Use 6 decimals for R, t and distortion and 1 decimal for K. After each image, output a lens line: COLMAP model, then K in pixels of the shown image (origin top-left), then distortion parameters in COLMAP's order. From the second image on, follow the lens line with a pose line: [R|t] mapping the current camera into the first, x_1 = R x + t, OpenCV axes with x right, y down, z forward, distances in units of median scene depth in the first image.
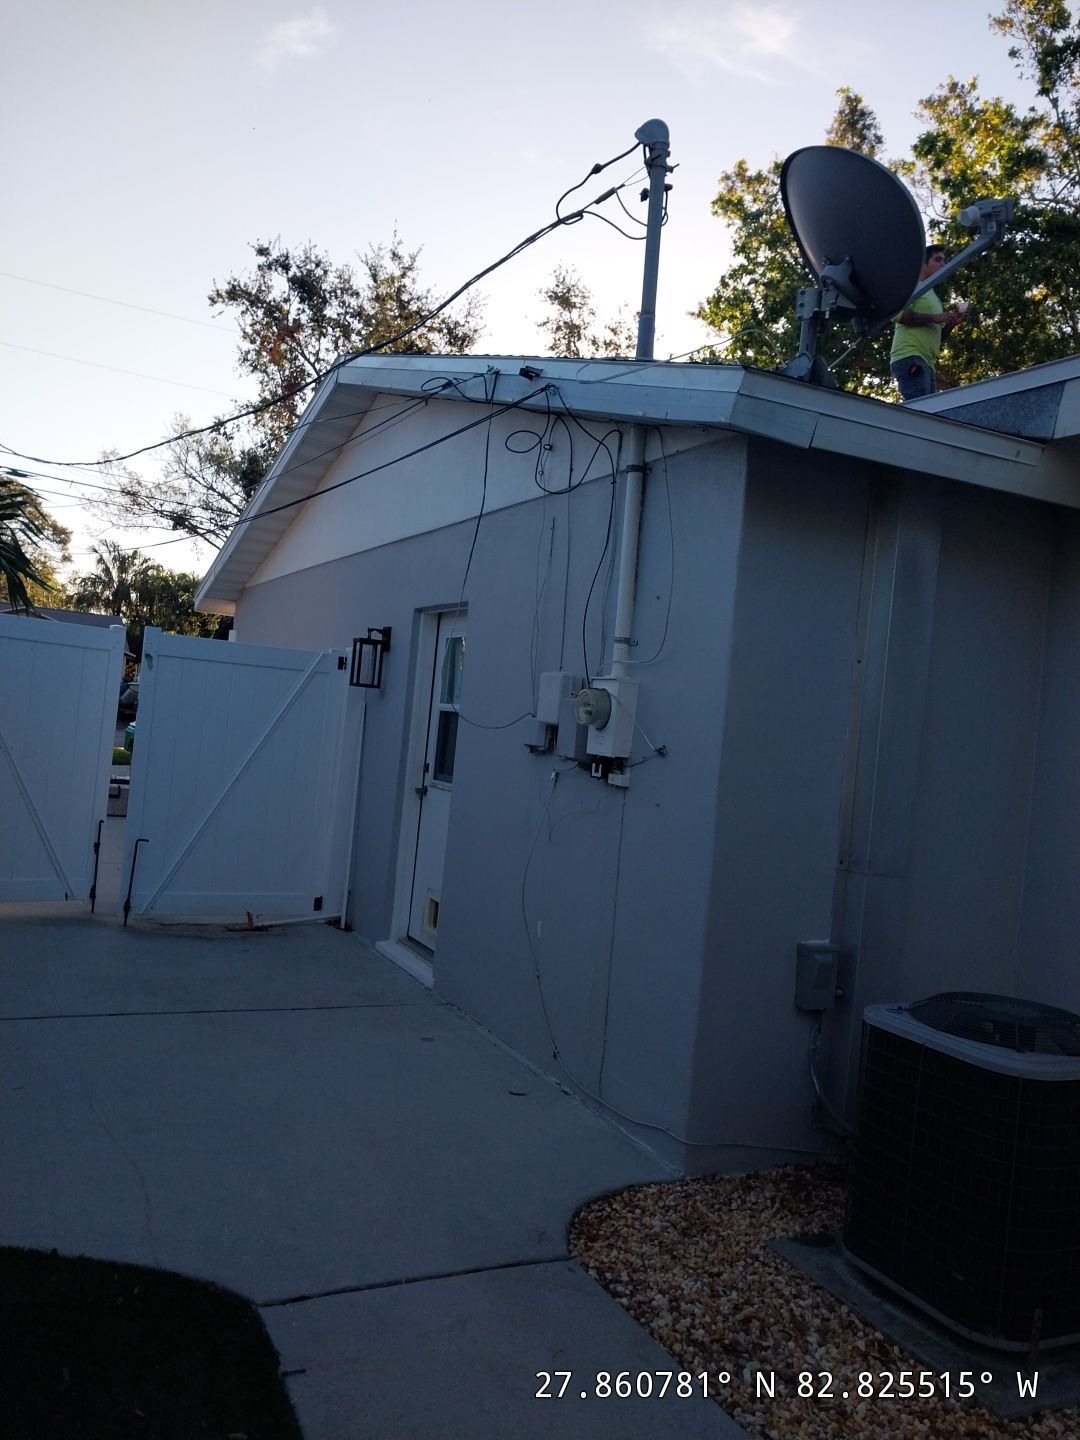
lens RADIAL K [[1179.7, 0, 540.0], [0, 1179.7, 720.0], [0, 0, 1]] dist [0.041650, 0.002914]
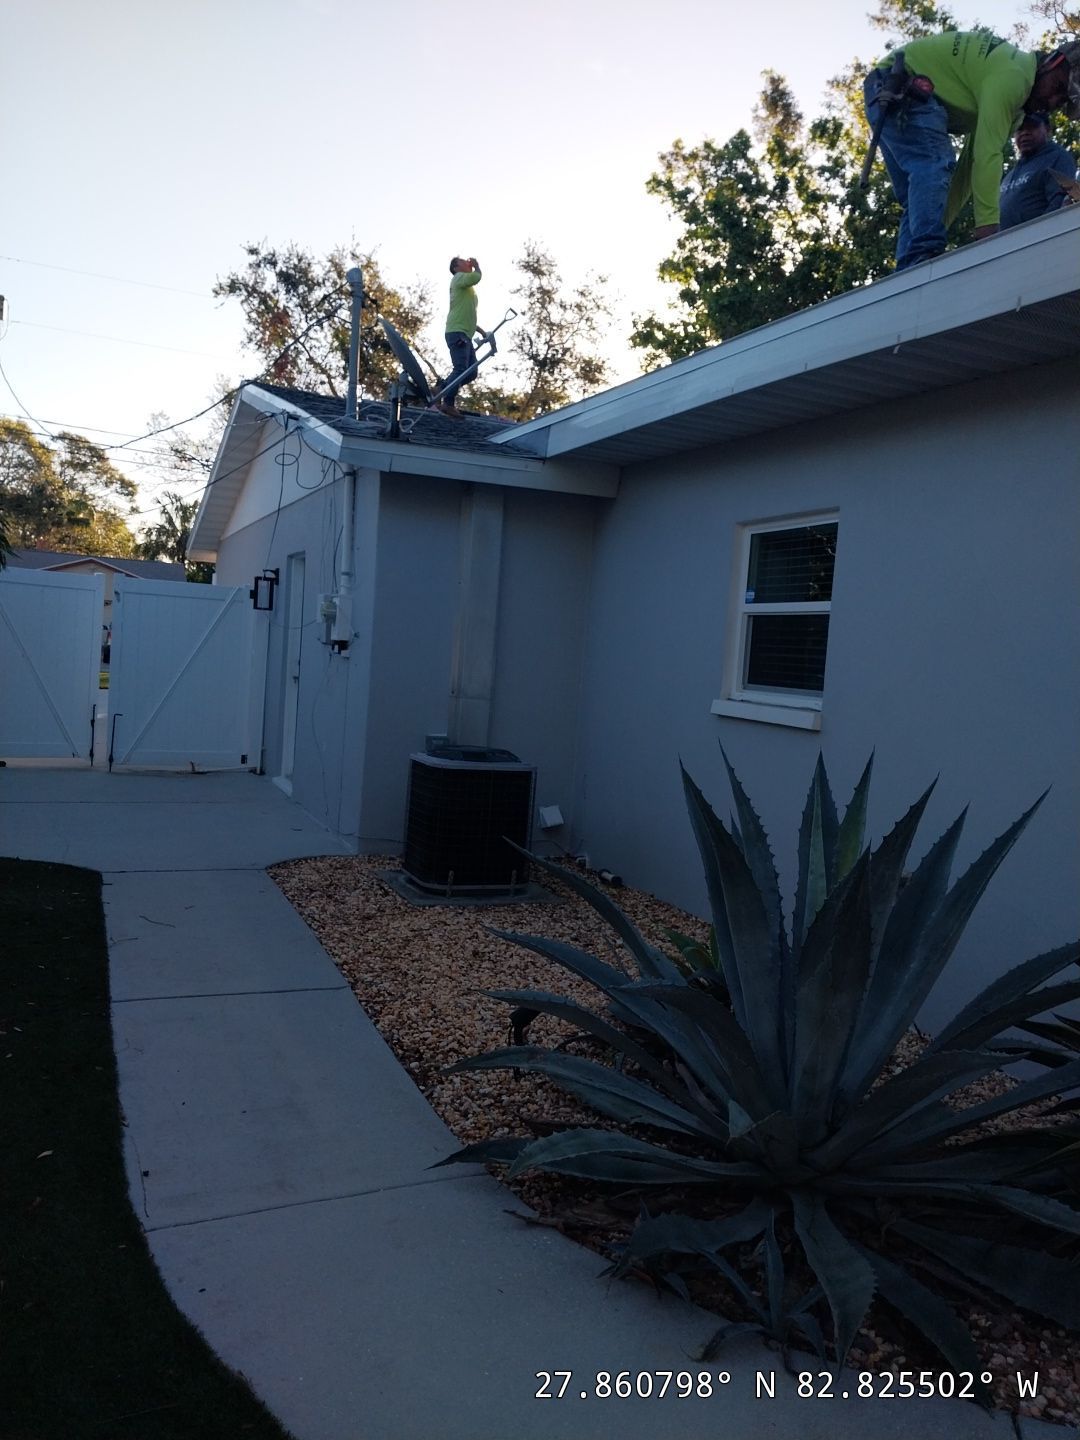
lens RADIAL K [[1157.3, 0, 540.0], [0, 1157.3, 720.0], [0, 0, 1]] dist [0.037968, -0.004583]
pose [[0.998039, -0.023452, -0.058038, 0.103630], [0.026764, 0.998018, 0.056961, 0.013496], [0.056587, -0.058403, 0.996688, -0.162349]]
